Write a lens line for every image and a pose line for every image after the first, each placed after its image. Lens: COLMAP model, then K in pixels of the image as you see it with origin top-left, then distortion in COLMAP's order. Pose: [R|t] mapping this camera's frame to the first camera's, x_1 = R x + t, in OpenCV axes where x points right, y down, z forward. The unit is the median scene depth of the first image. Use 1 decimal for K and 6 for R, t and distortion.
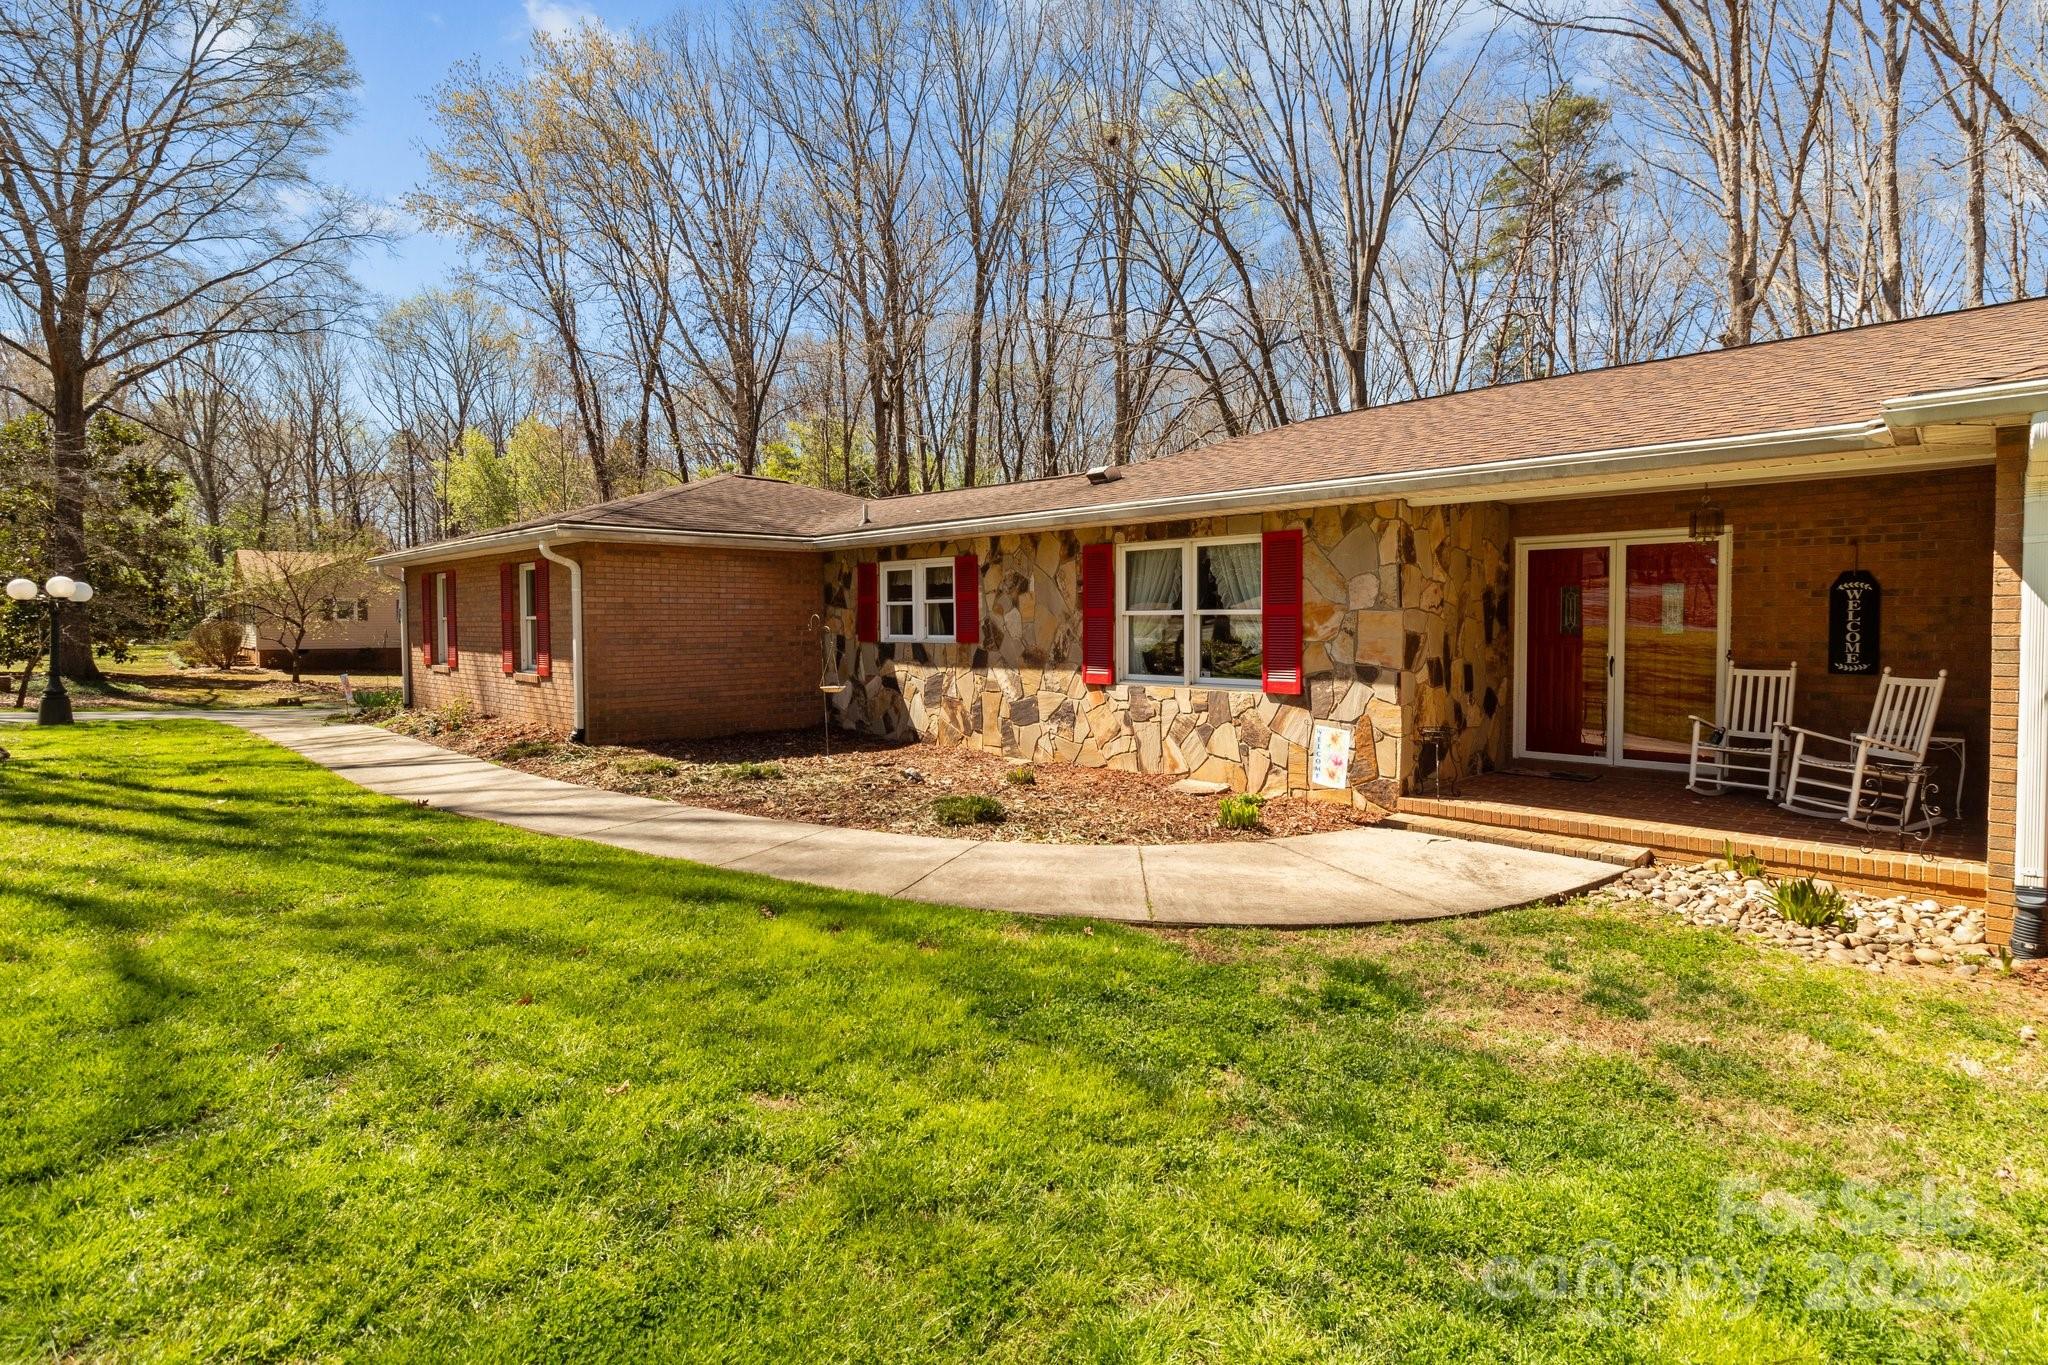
lens RADIAL K [[989.8, 0, 1046.9], [0, 989.8, 654.8], [0, 0, 1]] dist [-0.001468, -0.000023]
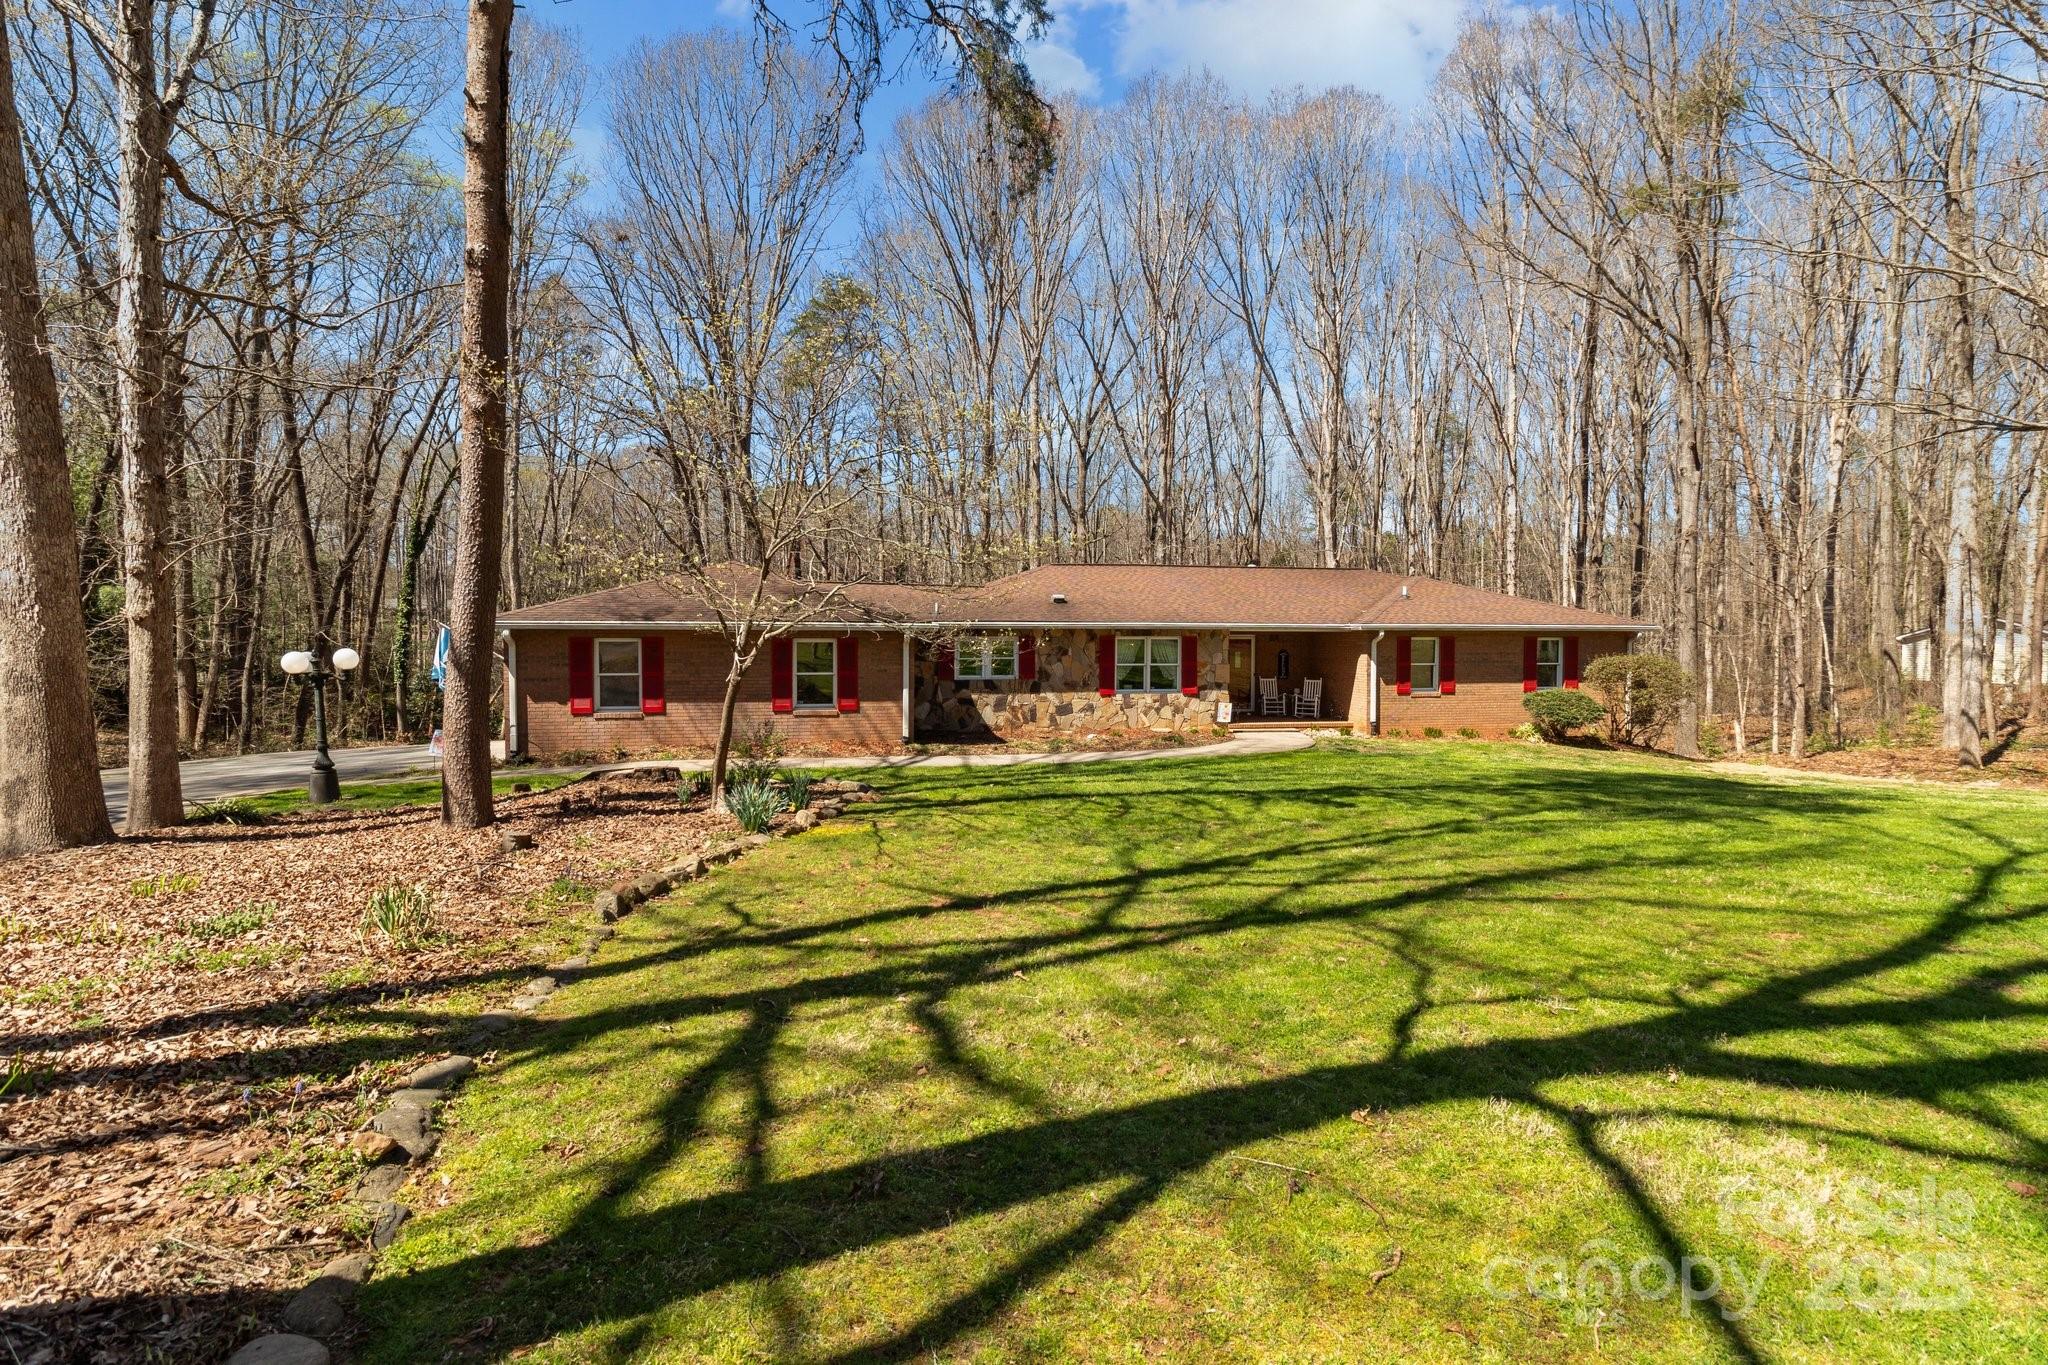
lens RADIAL K [[1011.5, 0, 1050.3], [0, 1011.5, 653.7], [0, 0, 1]] dist [-0.000521, -0.000152]
pose [[0.541058, -0.022436, 0.840686, -1.929760], [0.019287, 0.999712, 0.014267, -0.099593], [-0.840764, 0.008495, 0.541335, -0.195352]]
